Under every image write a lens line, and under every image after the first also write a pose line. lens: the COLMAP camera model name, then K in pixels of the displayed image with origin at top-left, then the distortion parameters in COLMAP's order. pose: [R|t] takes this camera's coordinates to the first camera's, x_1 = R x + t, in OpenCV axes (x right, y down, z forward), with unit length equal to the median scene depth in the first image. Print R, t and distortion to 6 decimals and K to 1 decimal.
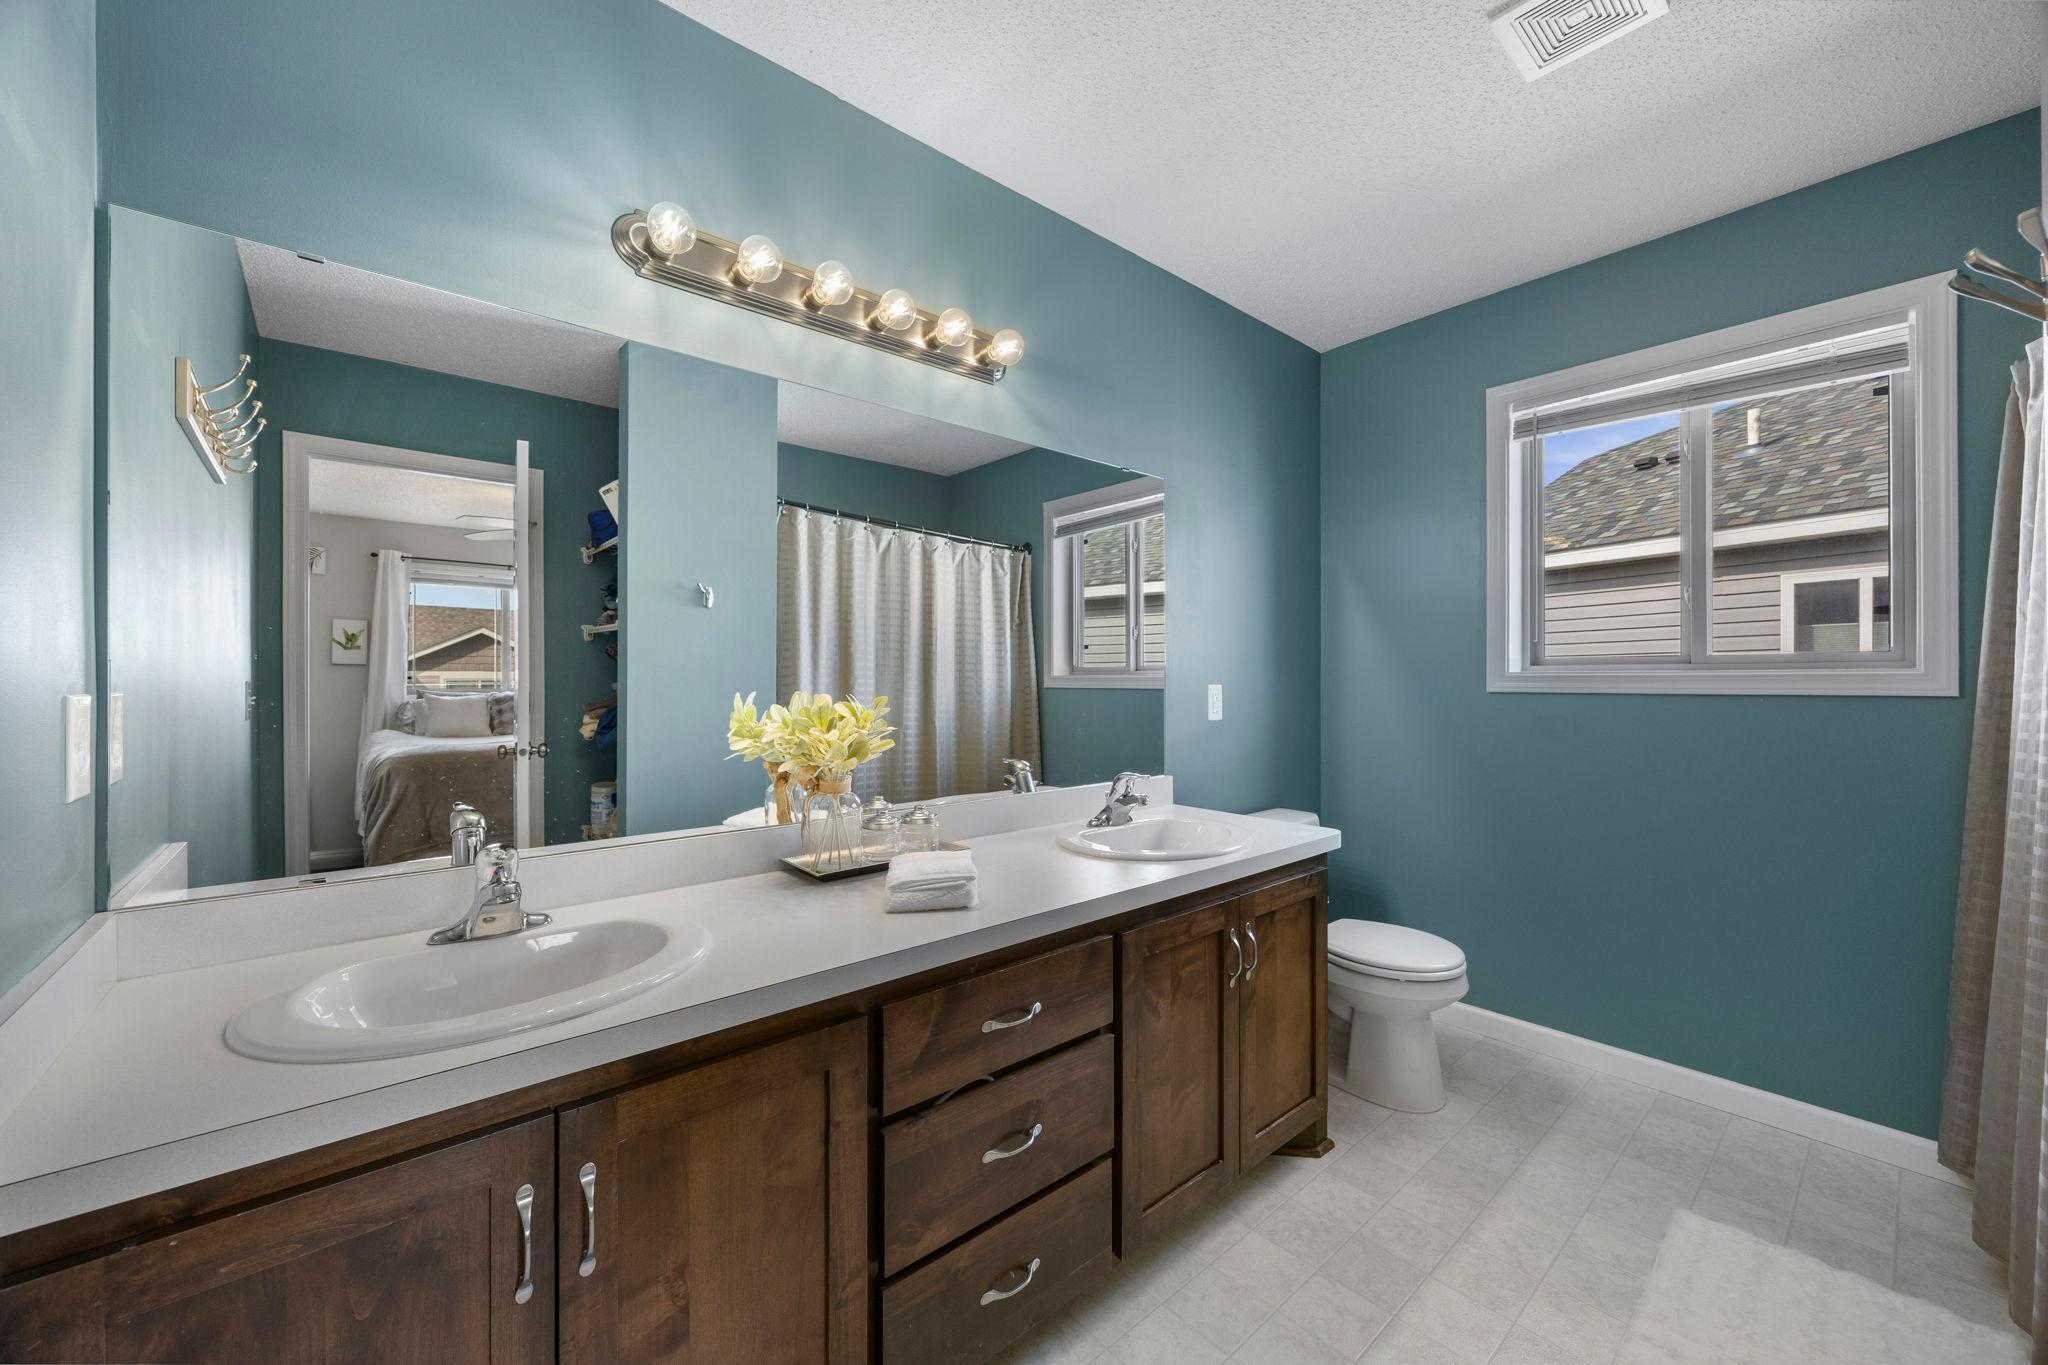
lens RADIAL K [[779.3, 0, 1023.8], [0, 779.3, 685.2], [0, 0, 1]] dist [-0.001933, -0.000097]
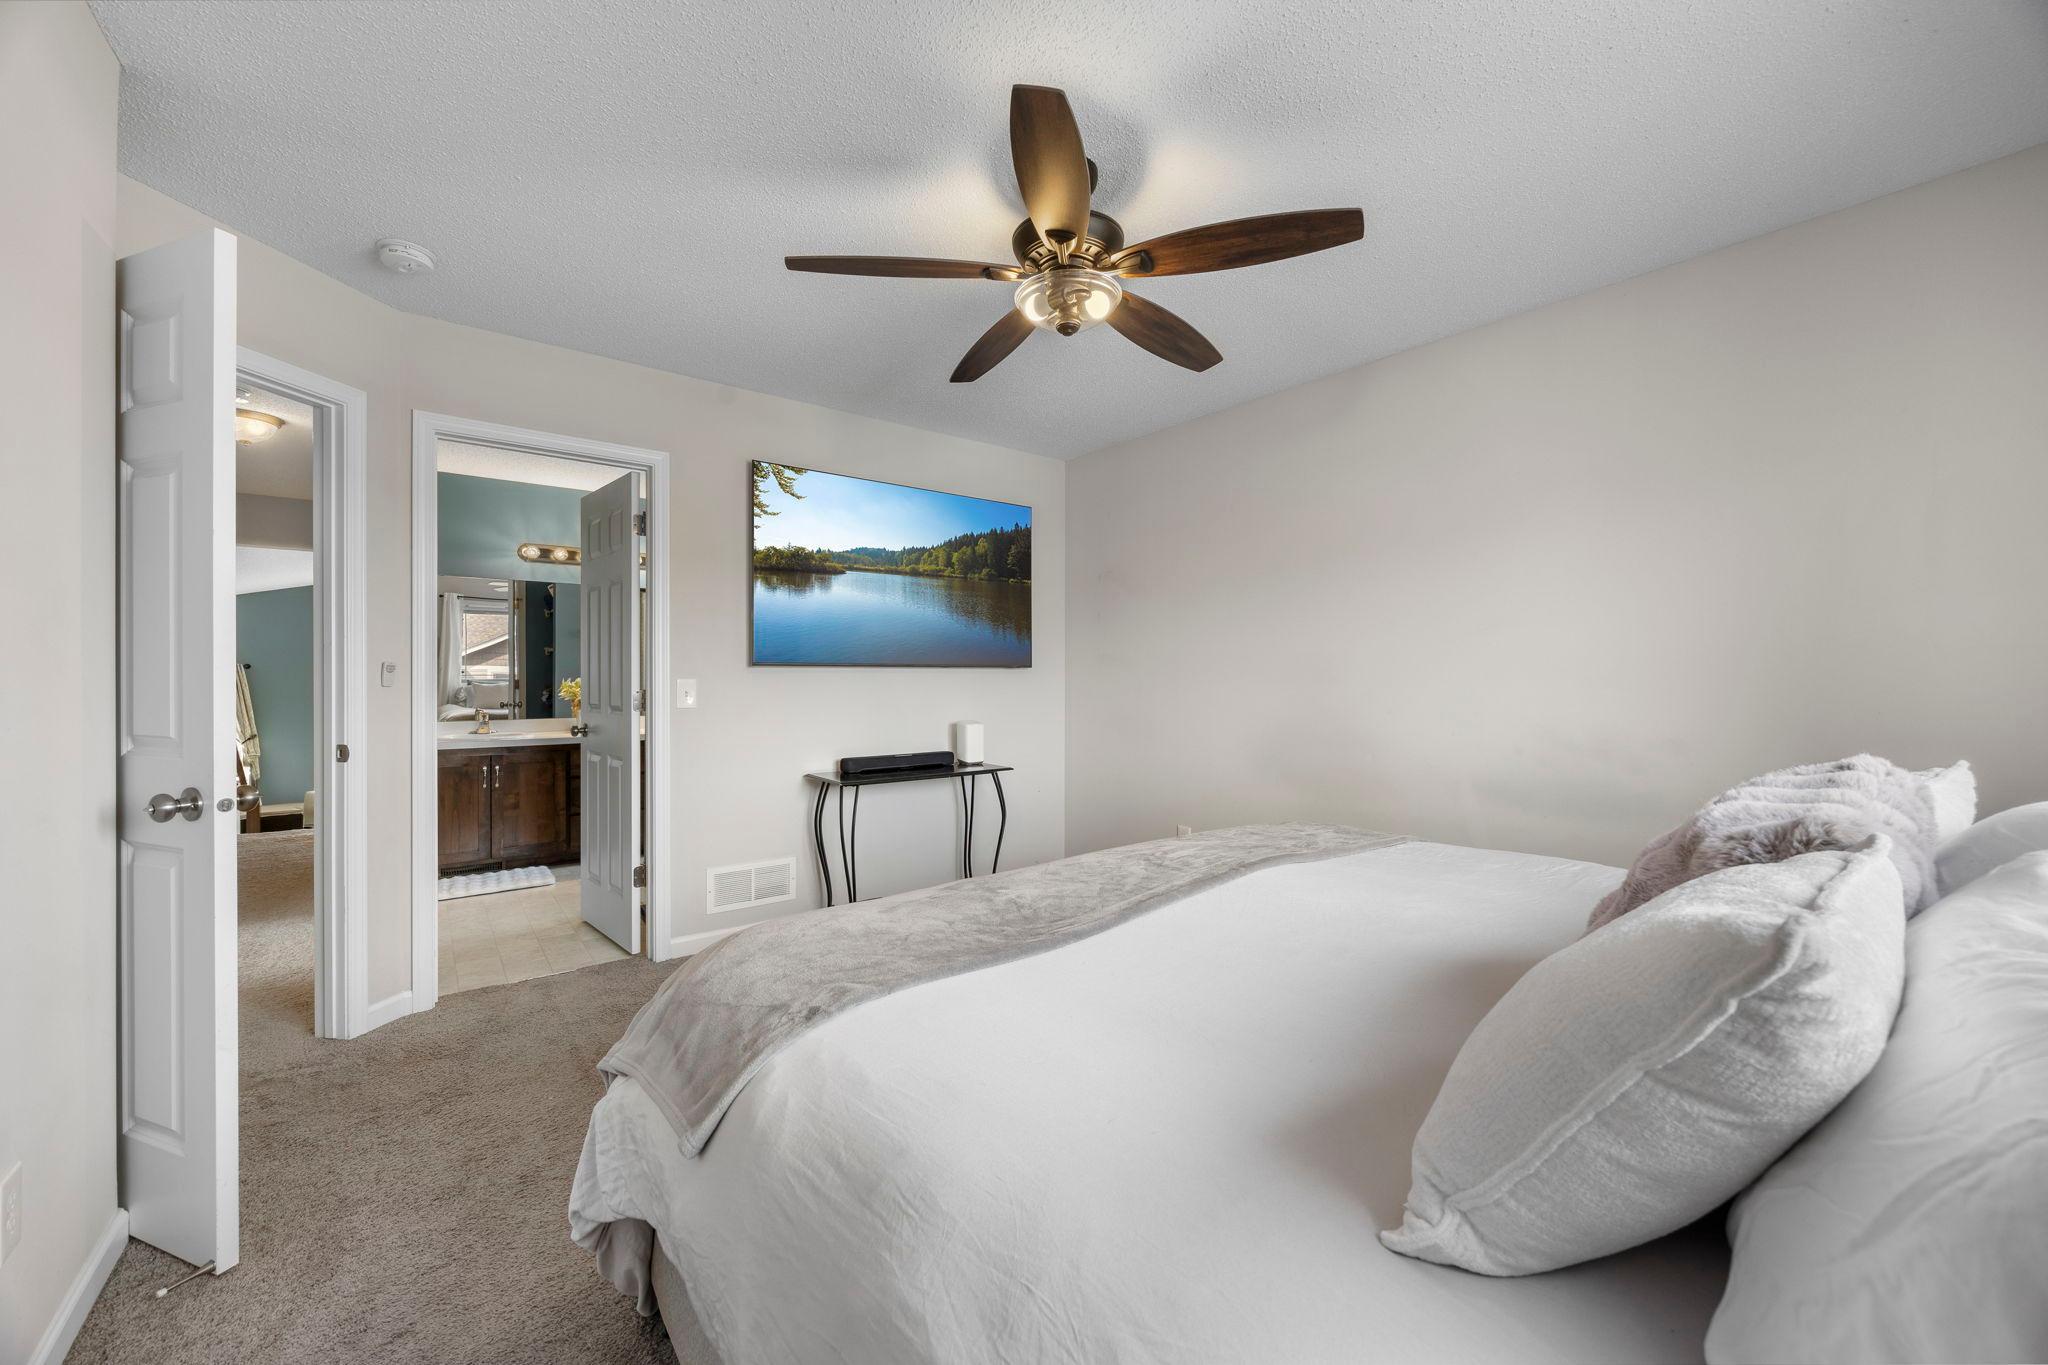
lens RADIAL K [[779.3, 0, 1023.8], [0, 779.3, 685.2], [0, 0, 1]] dist [-0.001933, -0.000097]
pose [[0.999077, 0.003381, -0.042820, 0.901913], [-0.003033, 0.999962, 0.008199, 0.002418], [0.042846, -0.008061, 0.999049, -1.149769]]
